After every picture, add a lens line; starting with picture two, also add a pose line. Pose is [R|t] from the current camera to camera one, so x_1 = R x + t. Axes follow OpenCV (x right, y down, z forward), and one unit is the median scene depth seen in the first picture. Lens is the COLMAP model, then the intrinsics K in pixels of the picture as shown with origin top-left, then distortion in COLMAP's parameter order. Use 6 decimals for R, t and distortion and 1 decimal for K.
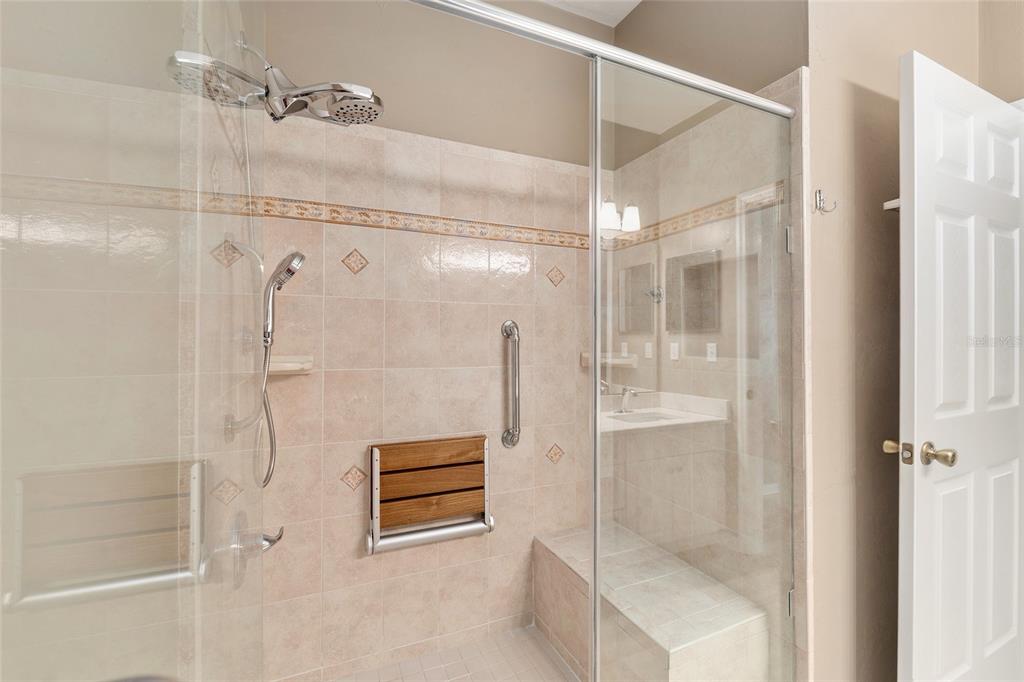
lens RADIAL K [[435.3, 0, 510.4], [0, 435.3, 341.0], [0, 0, 1]] dist [-0.007013, -0.000424]
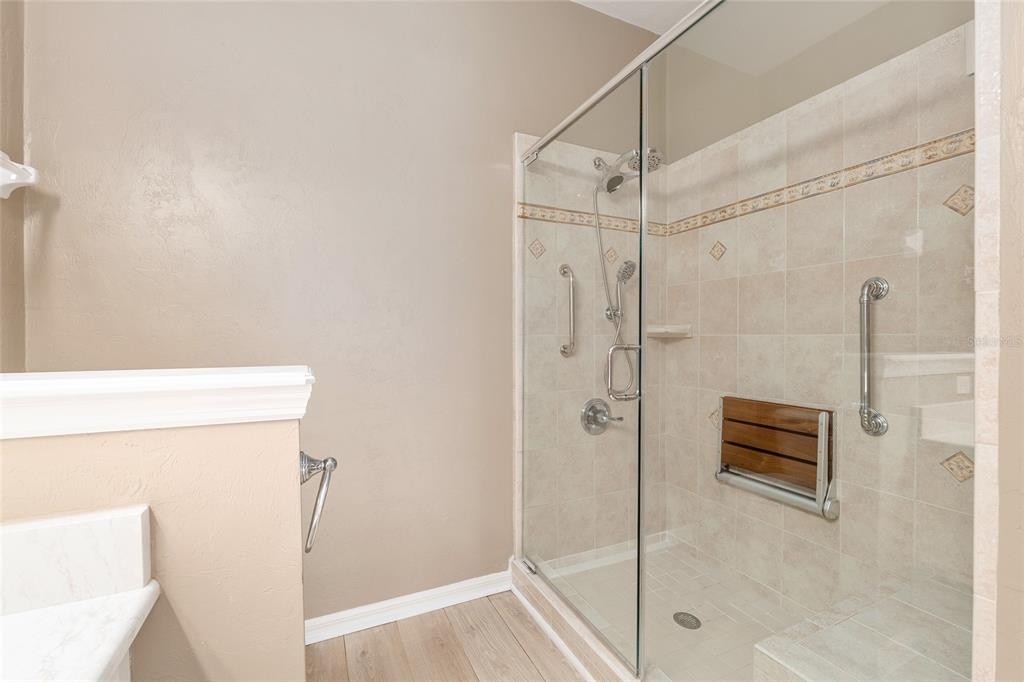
lens RADIAL K [[435.3, 0, 510.4], [0, 435.3, 341.0], [0, 0, 1]] dist [-0.007013, -0.000424]
pose [[0.020436, 0.006303, -0.999771, 0.864853], [0.003117, 0.999975, 0.006368, 0.069194], [0.999786, -0.003246, 0.020416, 0.343186]]
